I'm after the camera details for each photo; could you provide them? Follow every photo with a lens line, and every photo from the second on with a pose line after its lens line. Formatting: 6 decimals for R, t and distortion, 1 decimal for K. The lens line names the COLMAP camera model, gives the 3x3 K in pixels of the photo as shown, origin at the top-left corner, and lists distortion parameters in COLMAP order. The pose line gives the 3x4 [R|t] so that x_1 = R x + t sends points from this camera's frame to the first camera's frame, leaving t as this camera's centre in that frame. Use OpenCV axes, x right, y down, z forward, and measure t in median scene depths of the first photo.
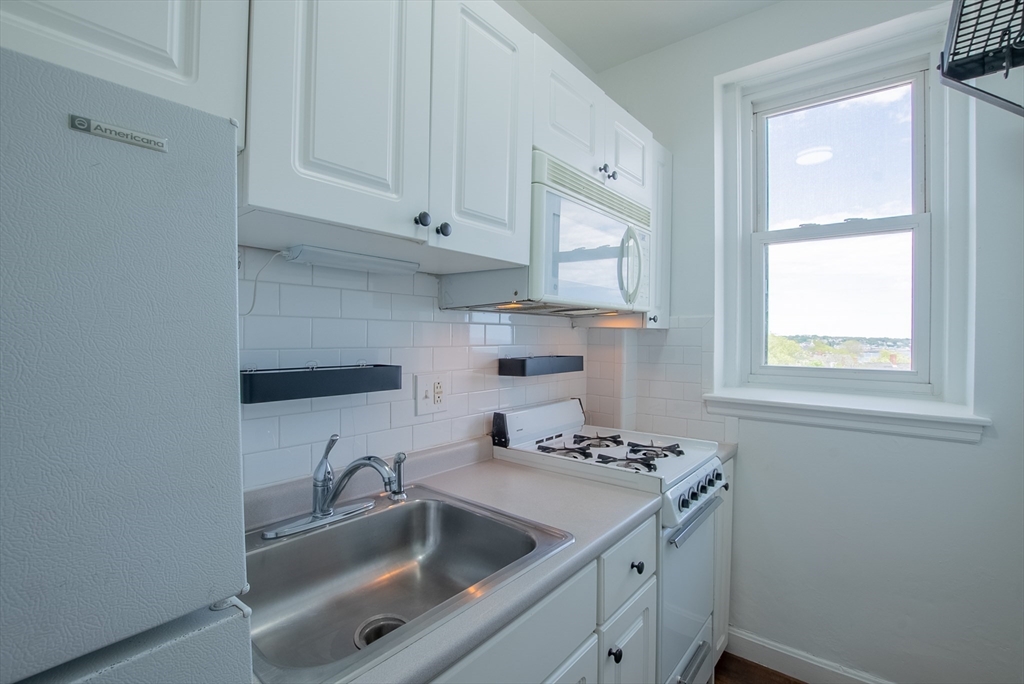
lens RADIAL K [[464.9, 0, 517.2], [0, 464.9, 338.7], [0, 0, 1]] dist [-0.027015, 0.000245]
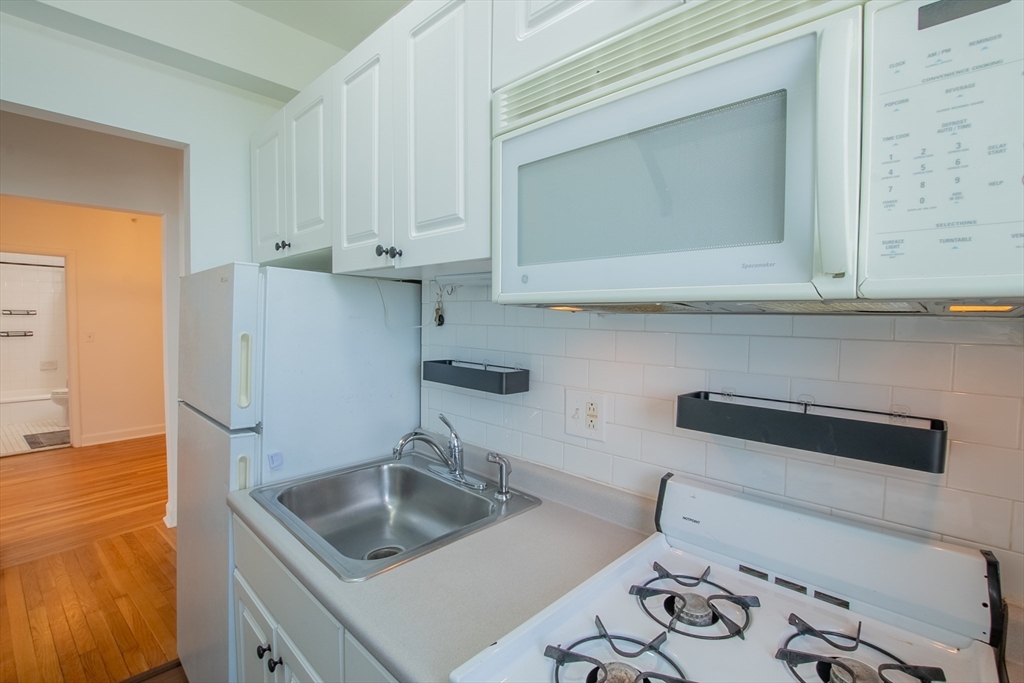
lens RADIAL K [[464.9, 0, 517.2], [0, 464.9, 338.2], [0, 0, 1]] dist [-0.027015, 0.000245]
pose [[-0.080717, 0.035906, -0.996090, 0.550415], [-0.018696, 0.999121, 0.037530, -0.040522], [0.996562, 0.021653, -0.079975, 0.792325]]
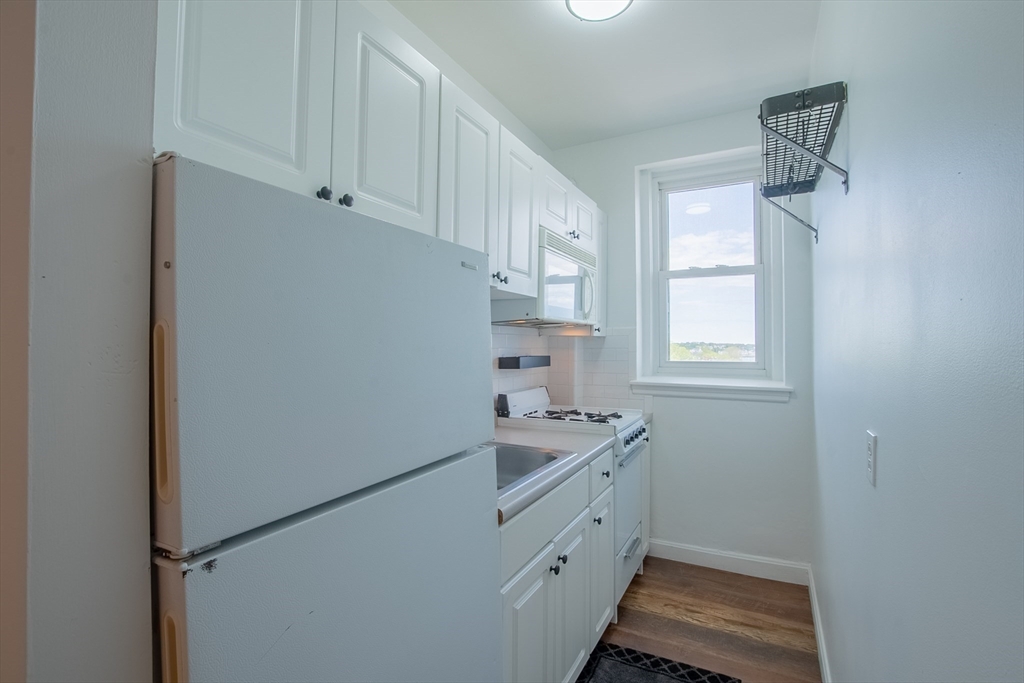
lens RADIAL K [[464.9, 0, 517.2], [0, 464.9, 338.2], [0, 0, 1]] dist [-0.027015, 0.000245]
pose [[0.981251, -0.004026, 0.192690, -0.253708], [0.007857, 0.999786, -0.019122, 0.011148], [-0.192572, 0.020278, 0.981073, -0.413525]]
